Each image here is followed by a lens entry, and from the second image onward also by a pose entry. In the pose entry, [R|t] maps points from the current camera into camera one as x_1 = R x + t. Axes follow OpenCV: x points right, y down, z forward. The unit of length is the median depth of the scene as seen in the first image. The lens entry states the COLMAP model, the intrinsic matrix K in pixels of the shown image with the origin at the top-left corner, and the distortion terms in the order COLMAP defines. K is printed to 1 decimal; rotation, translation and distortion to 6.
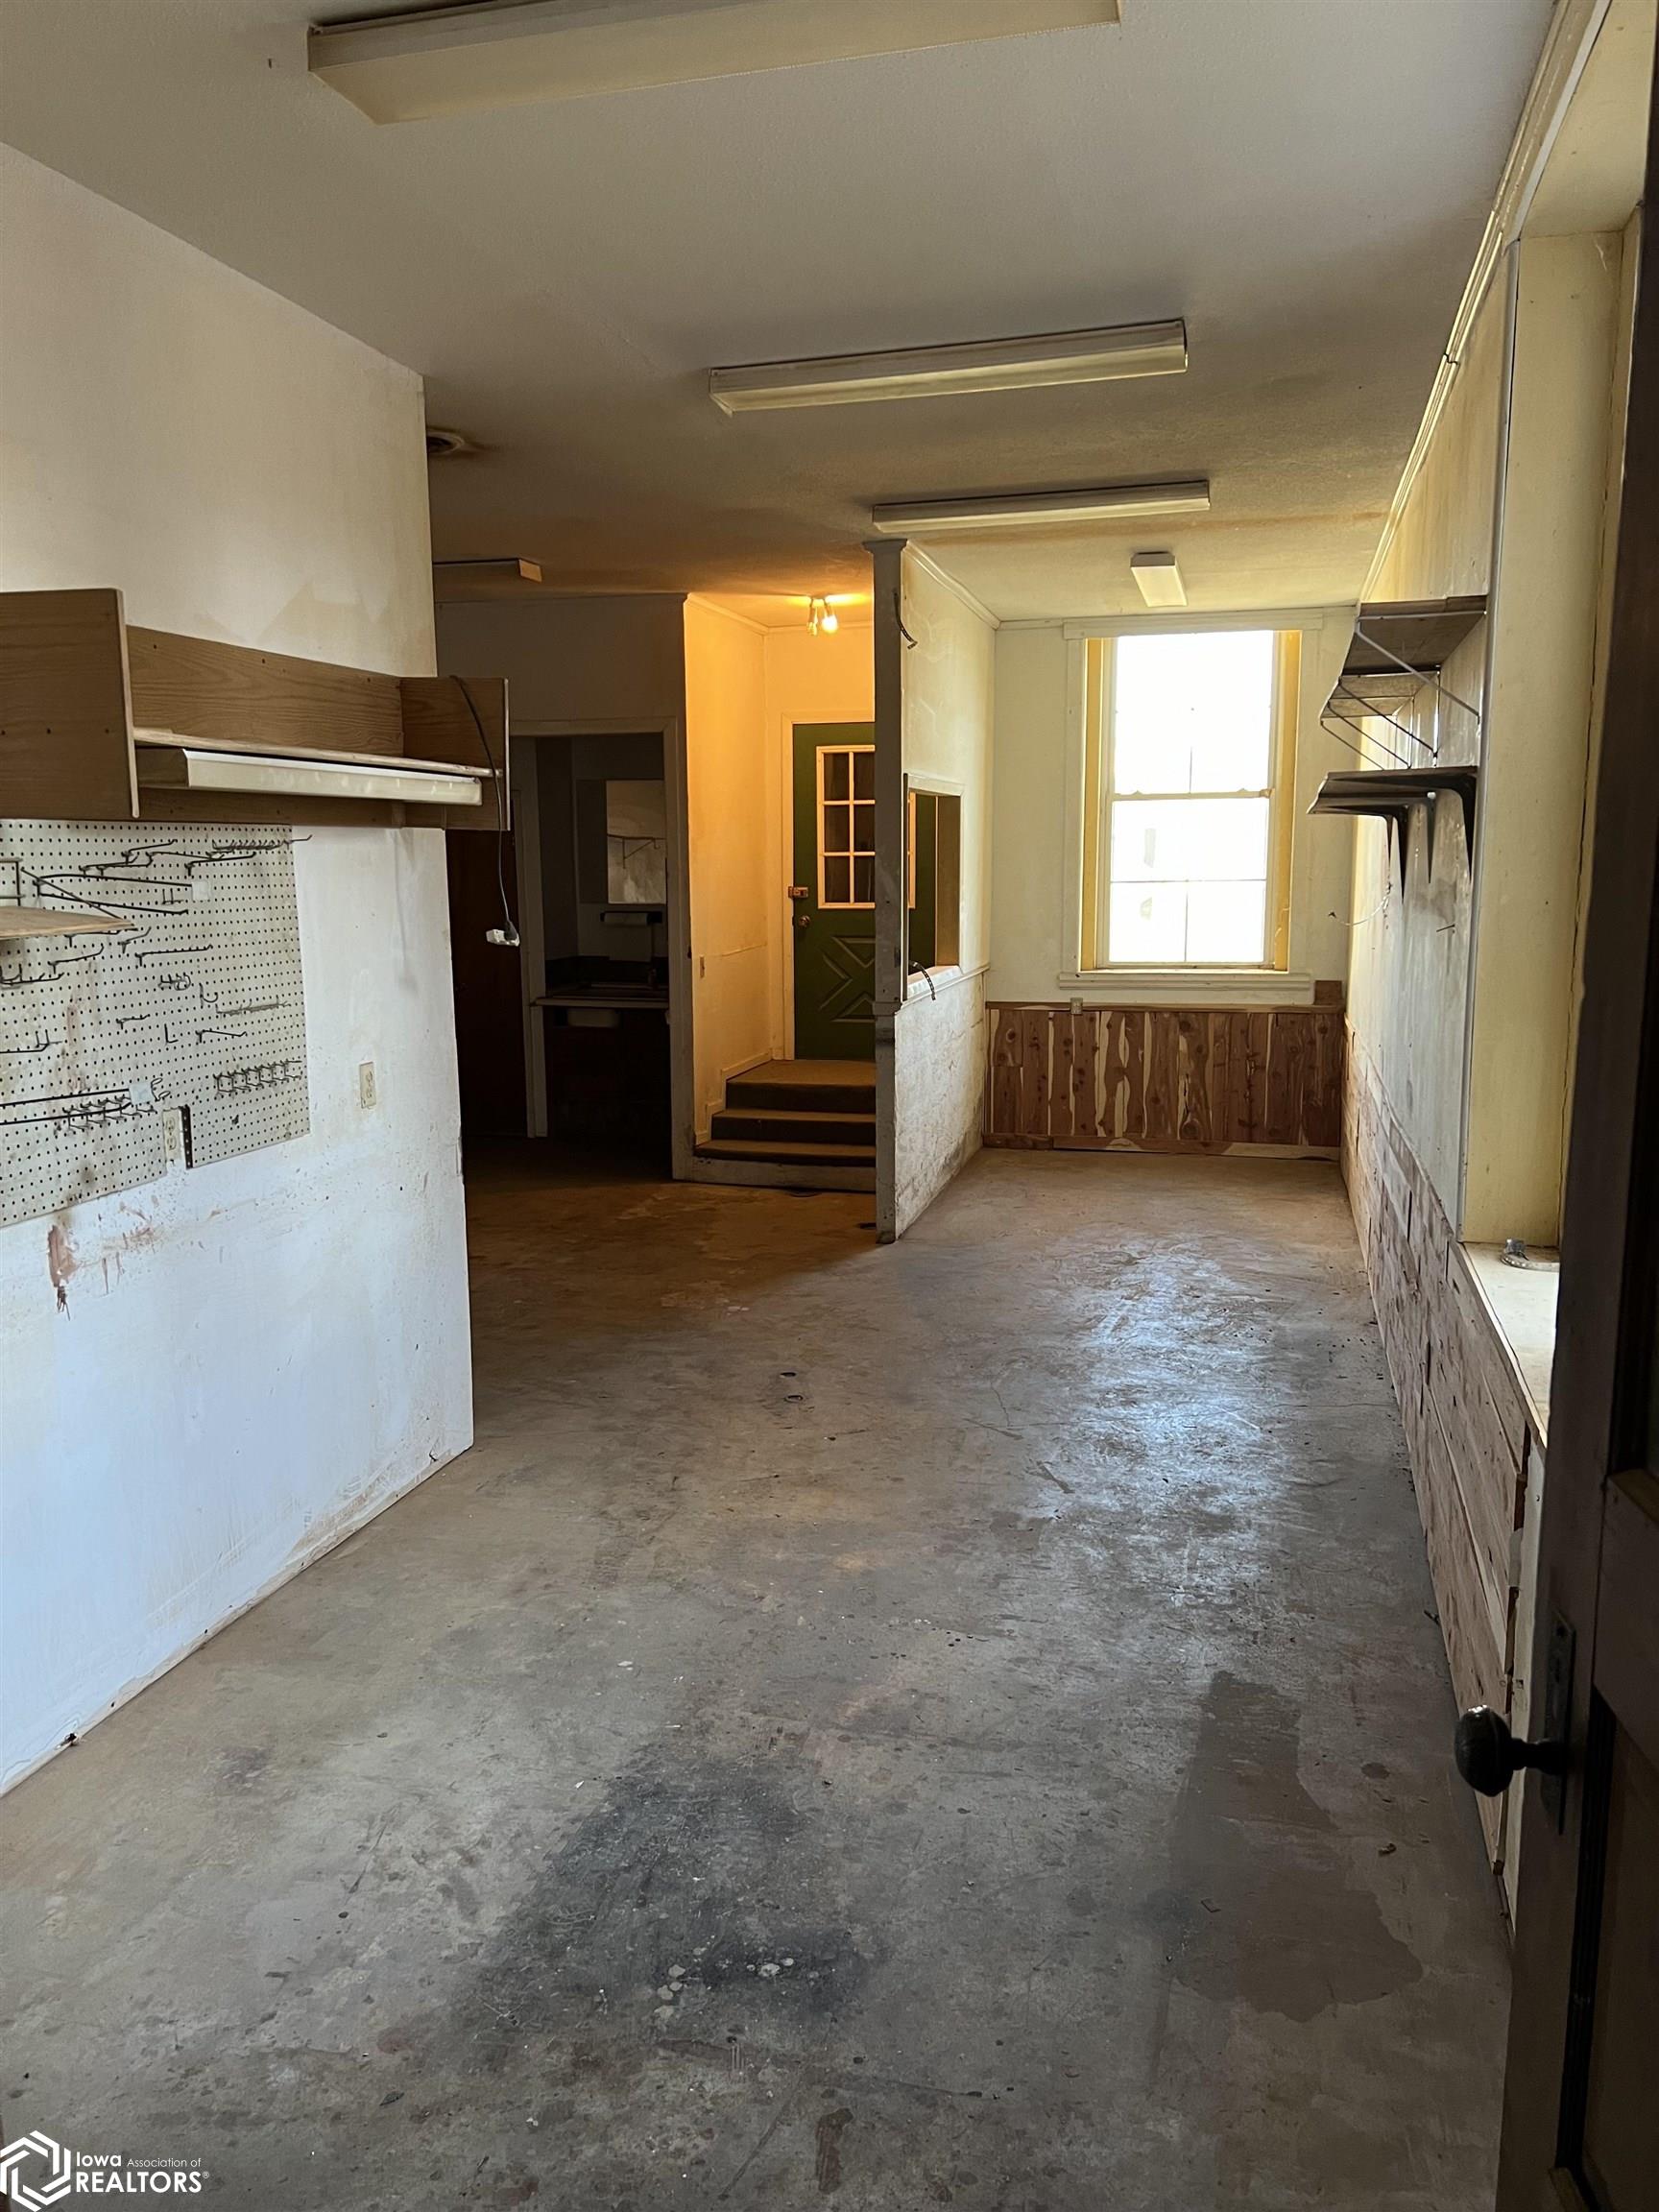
lens RADIAL K [[1634.2, 0, 827.5], [0, 1634.2, 1107.8], [0, 0, 1]] dist [0.034858, -0.052973]
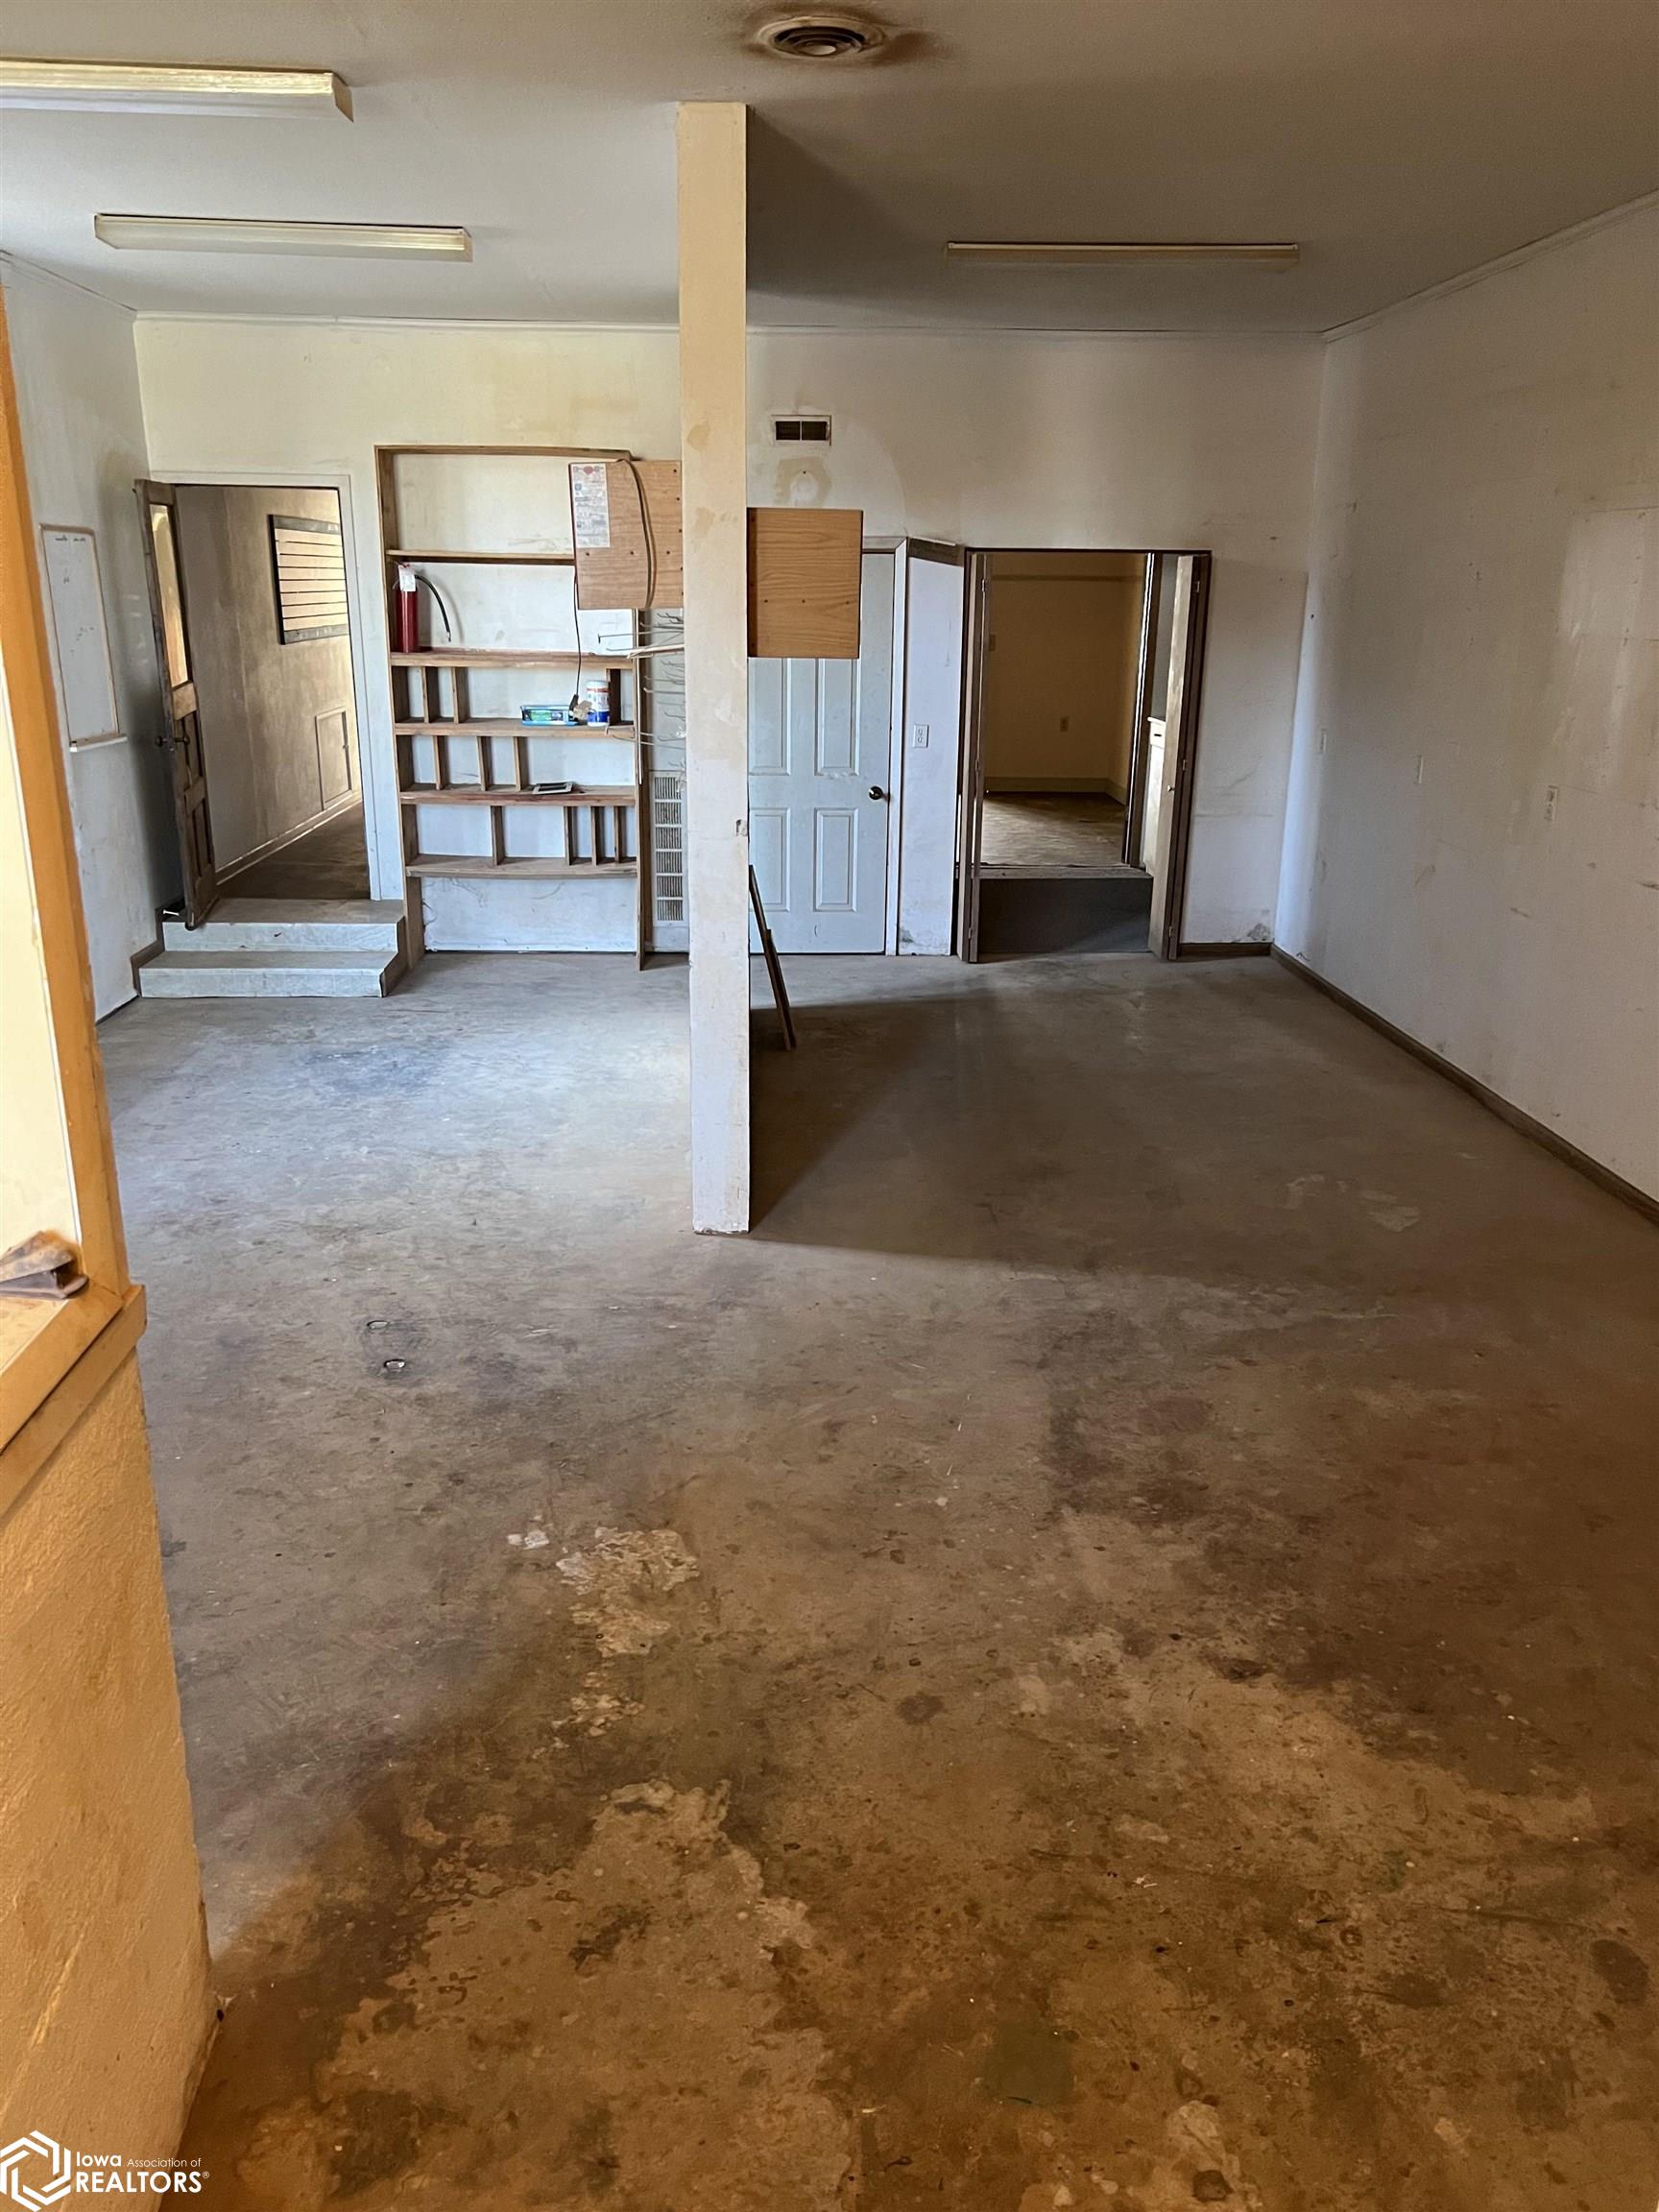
lens RADIAL K [[1634.2, 0, 830.1], [0, 1634.2, 1107.9], [0, 0, 1]] dist [0.034858, -0.052973]
pose [[-0.951861, 0.083529, -0.294931, -0.004428], [-0.058507, 0.894959, 0.442295, -0.435634], [0.300895, 0.438259, -0.846990, 2.526879]]
